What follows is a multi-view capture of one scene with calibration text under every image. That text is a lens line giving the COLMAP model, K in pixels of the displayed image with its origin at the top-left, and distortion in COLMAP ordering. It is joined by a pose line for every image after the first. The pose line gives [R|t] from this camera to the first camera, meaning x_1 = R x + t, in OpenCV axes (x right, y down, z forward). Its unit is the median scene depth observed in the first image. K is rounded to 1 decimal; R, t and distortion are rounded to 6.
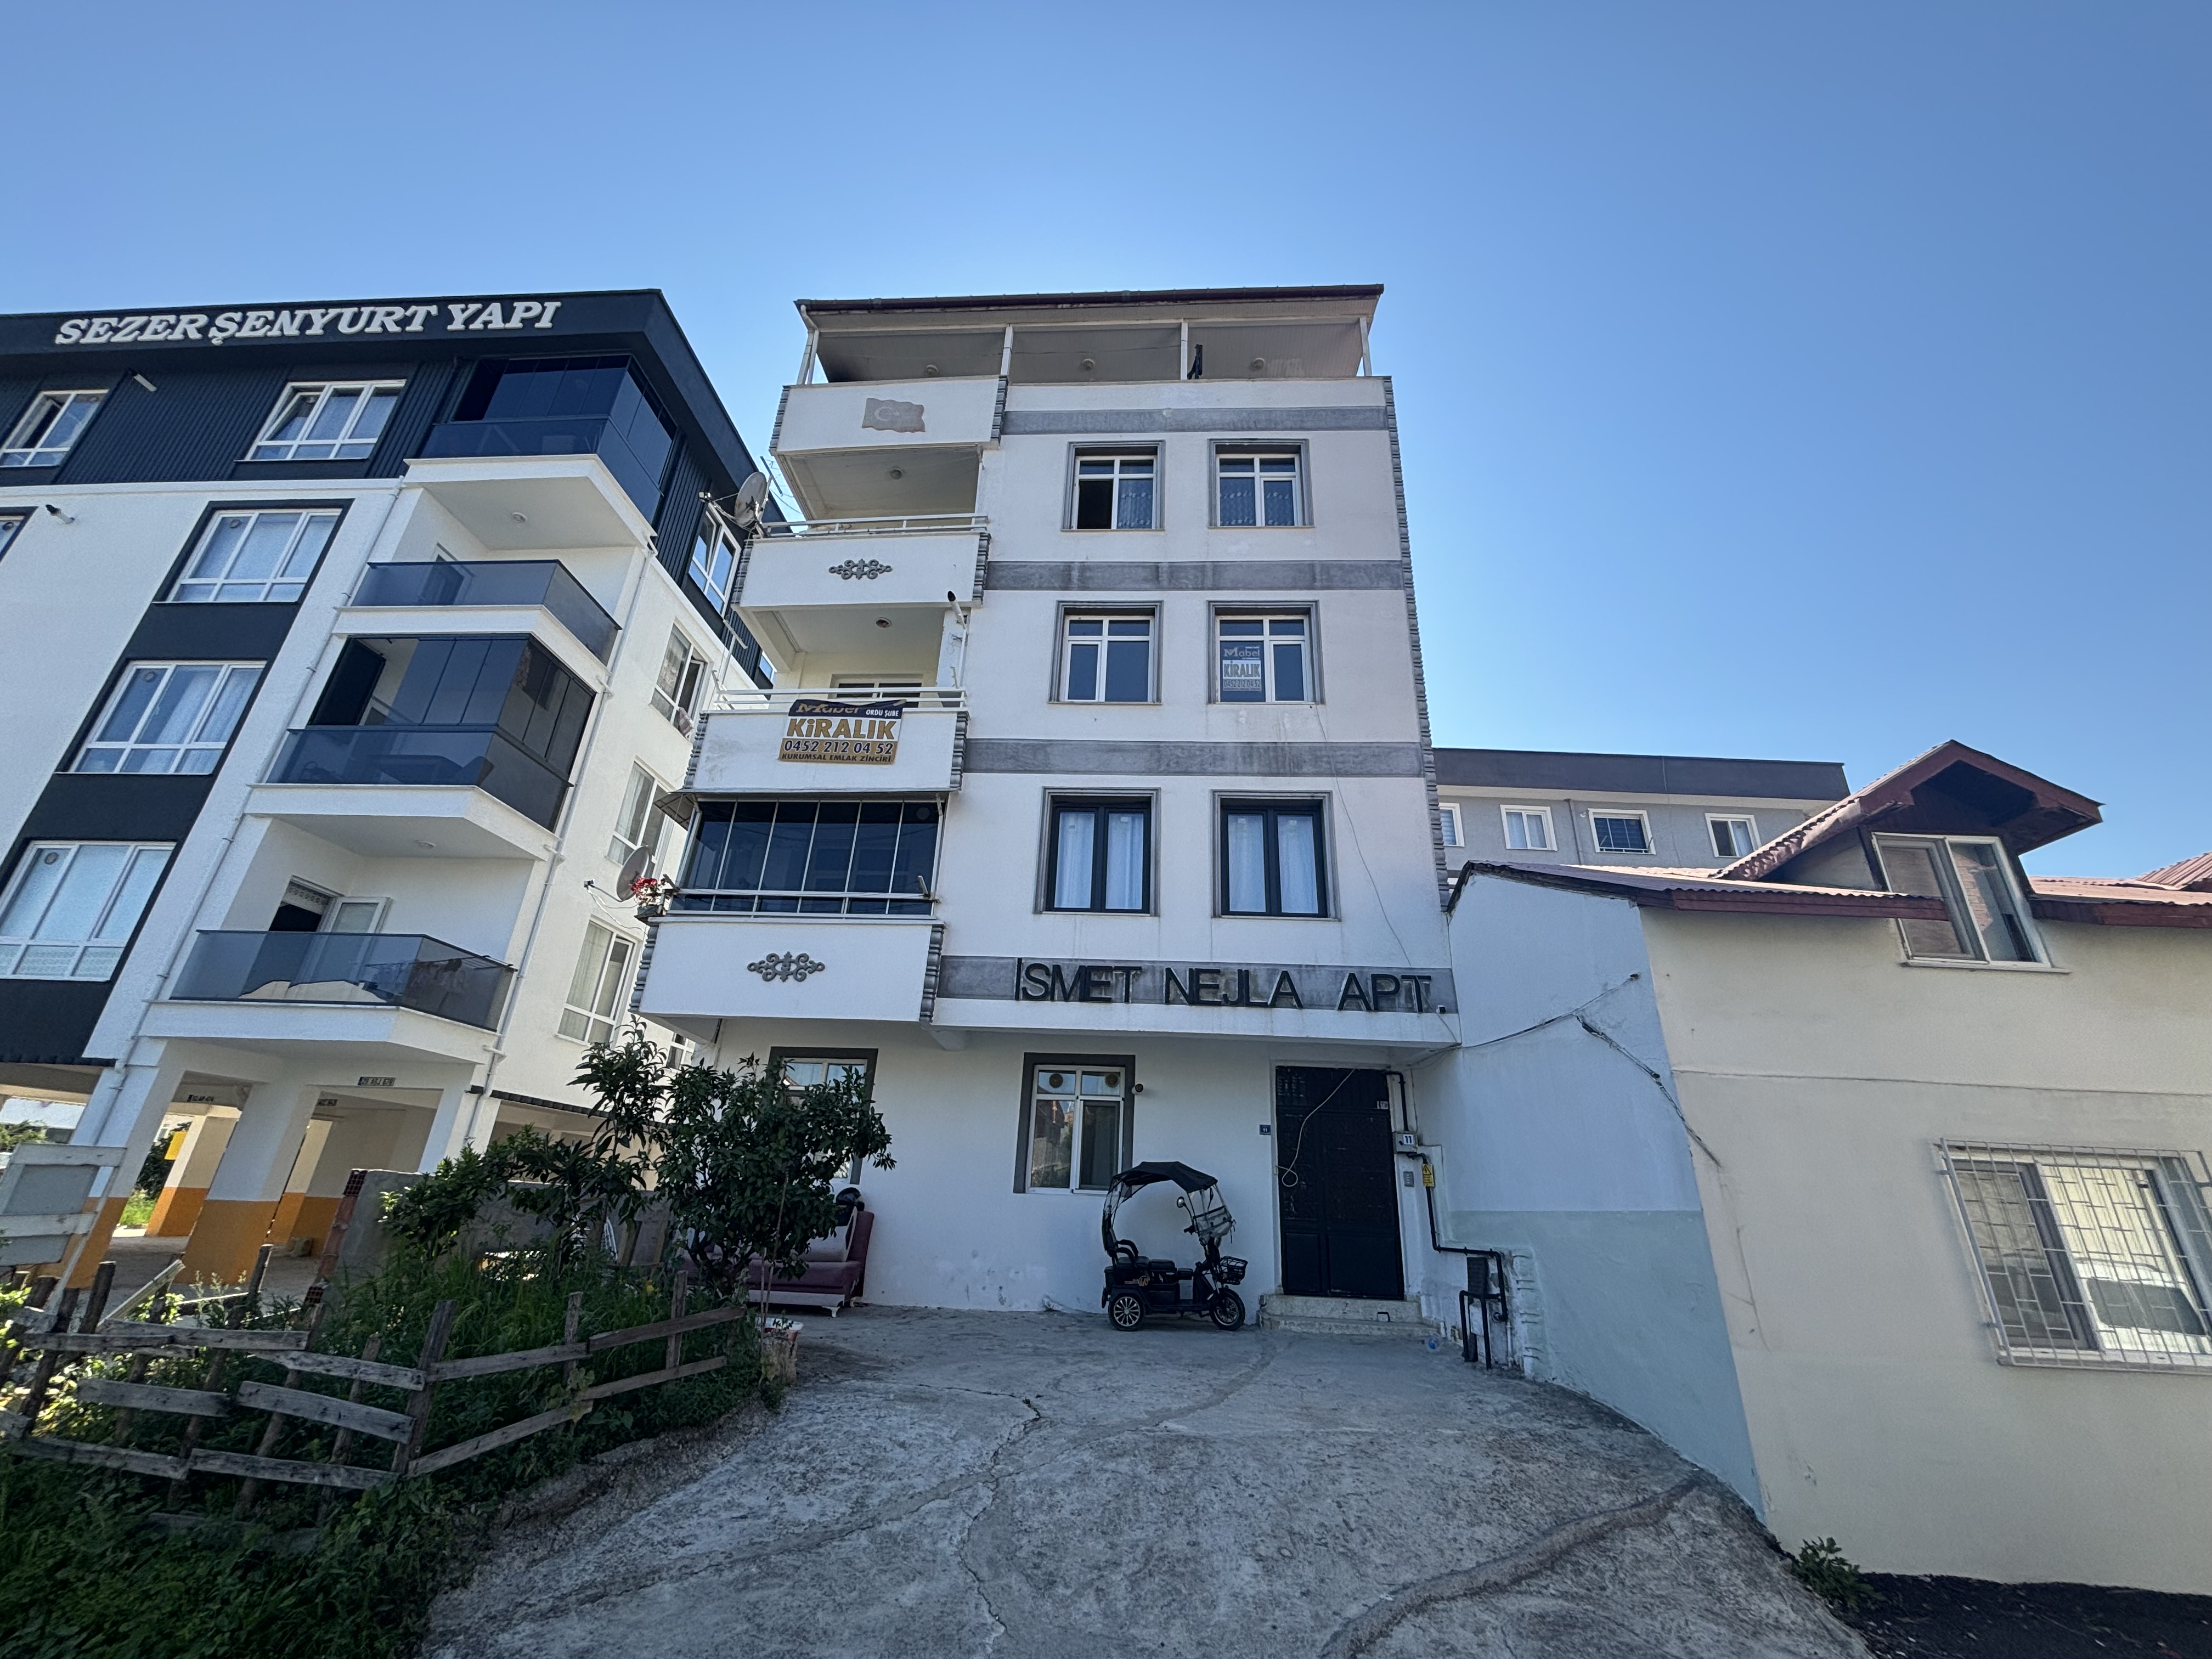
lens RADIAL K [[891.7, 0, 1107.8], [0, 891.7, 832.3], [0, 0, 1]] dist [0.000711, -0.000008]
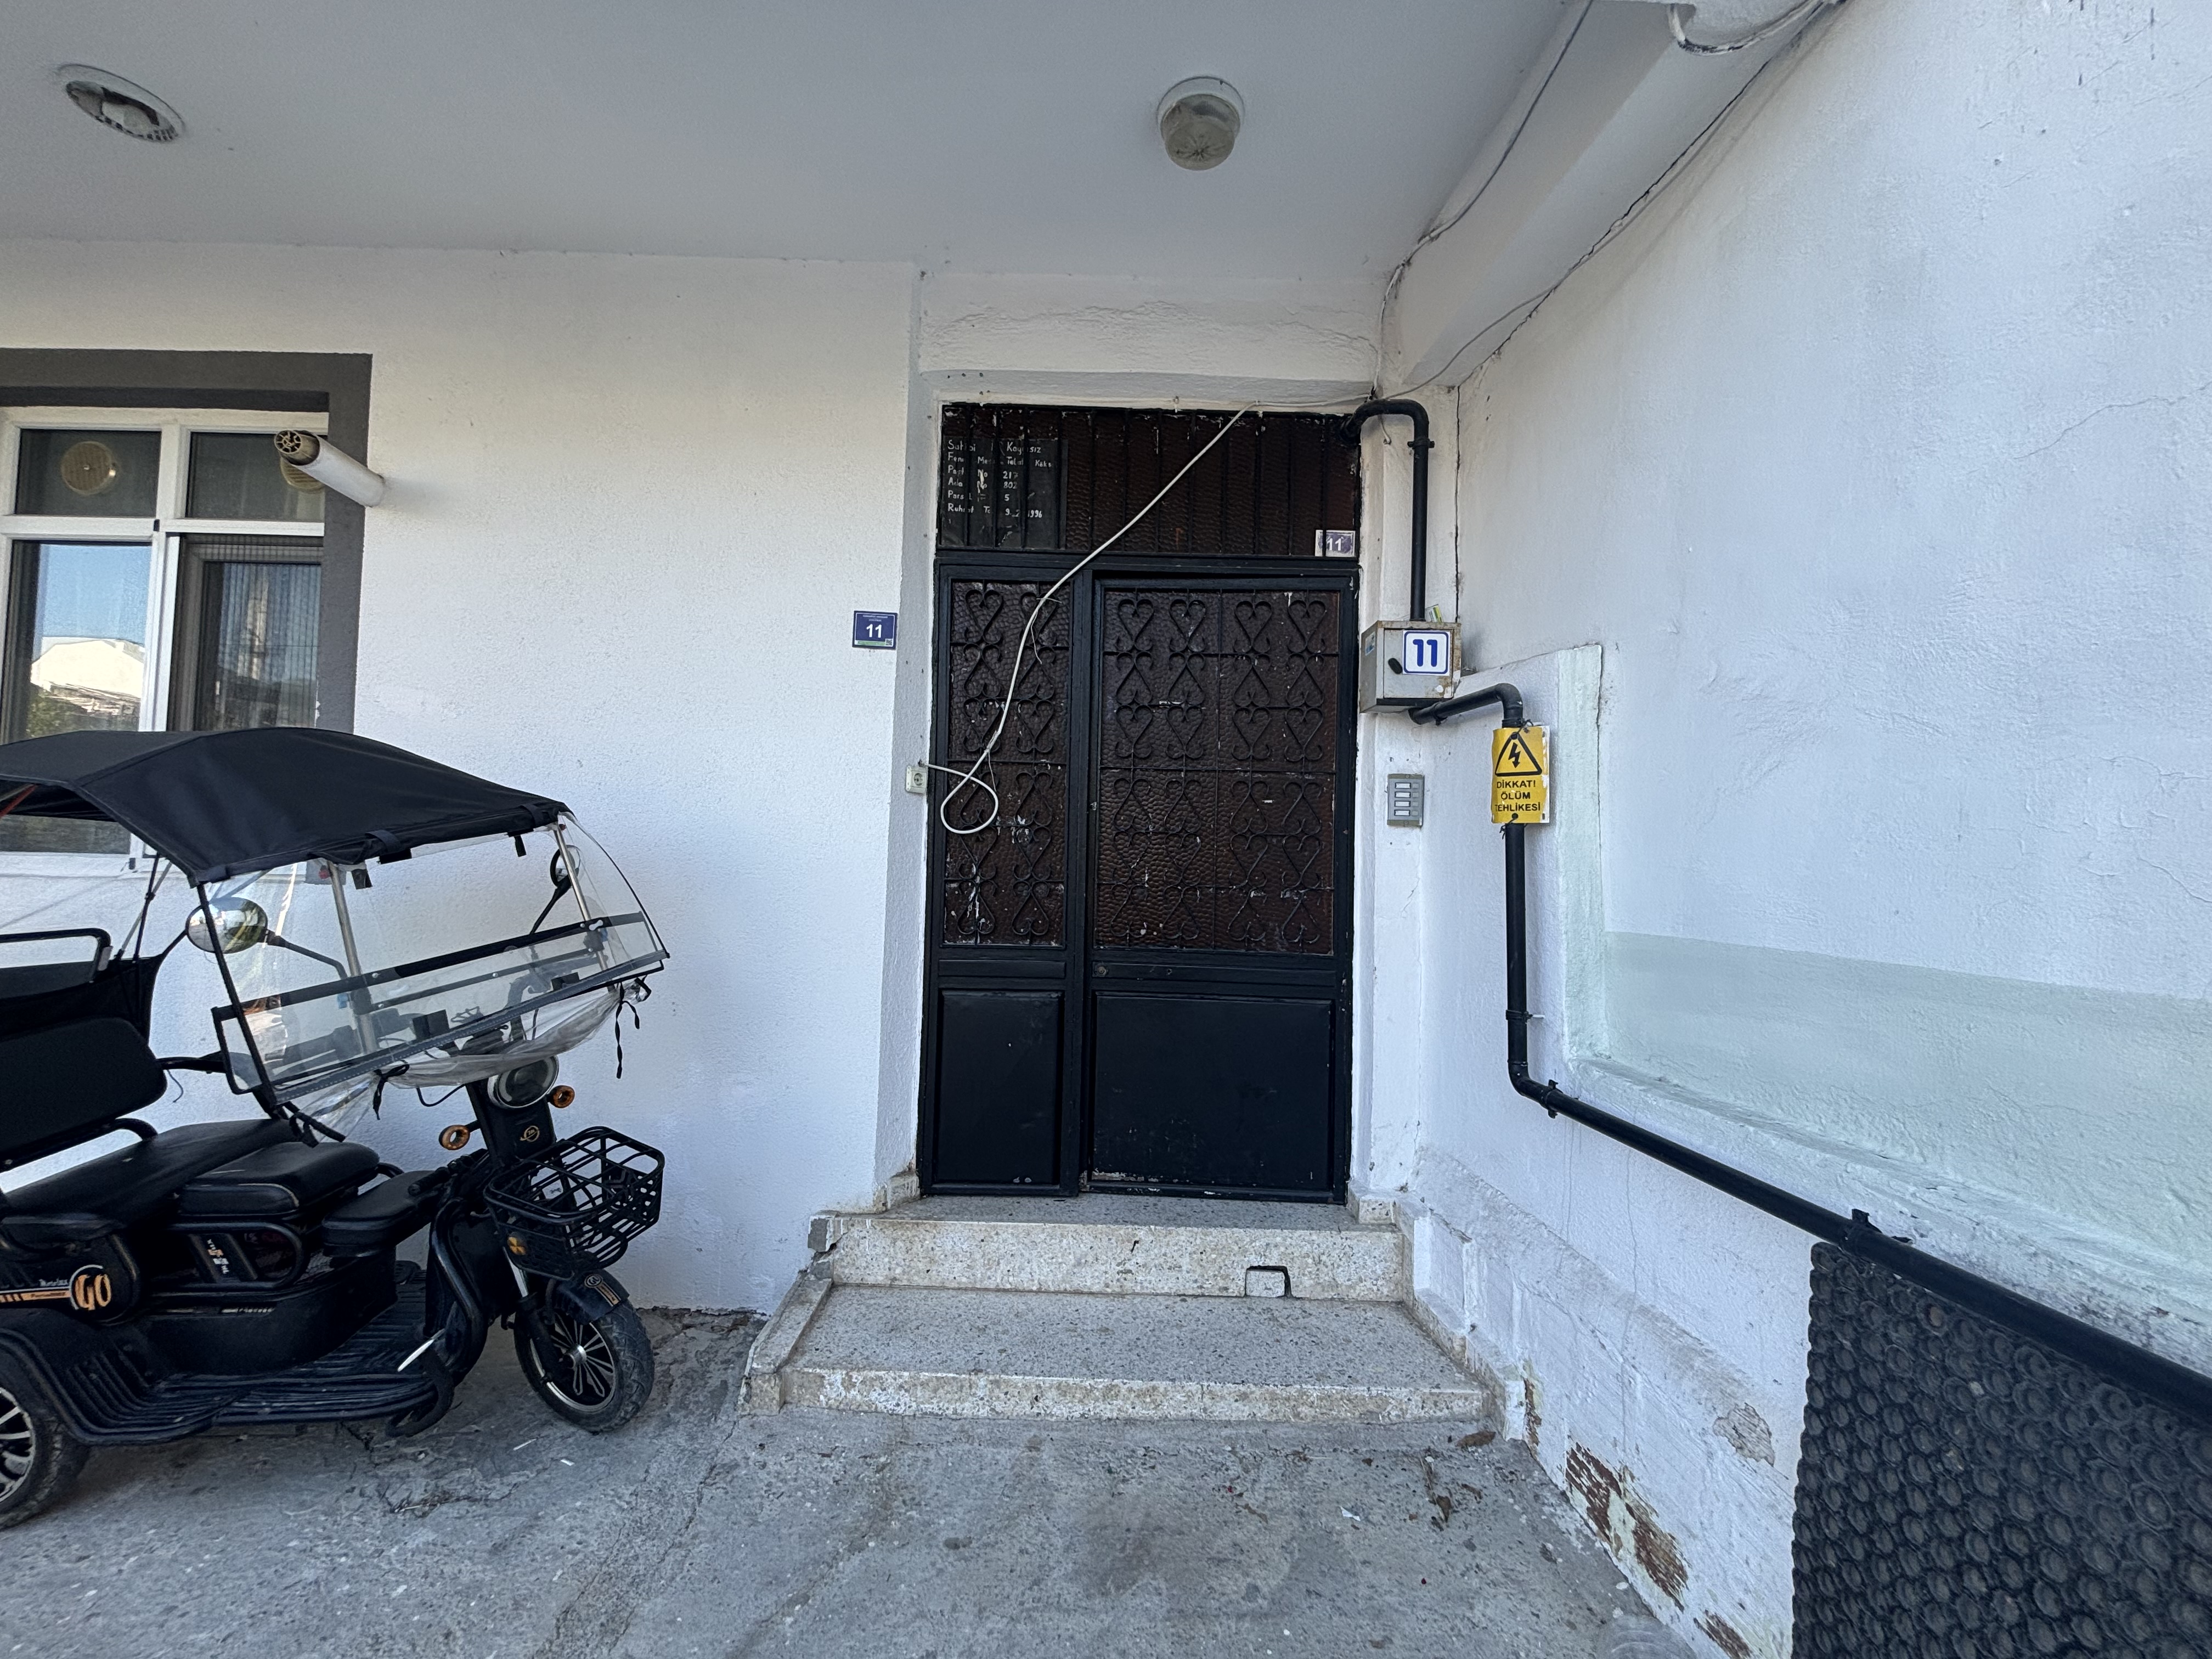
lens RADIAL K [[891.7, 0, 1114.1], [0, 891.7, 827.3], [0, 0, 1]] dist [0.000711, -0.000008]
pose [[0.996611, -0.013409, 0.081162, 0.220931], [-0.016722, 0.933003, 0.359480, 0.291000], [-0.080545, -0.359619, 0.929617, 0.730012]]
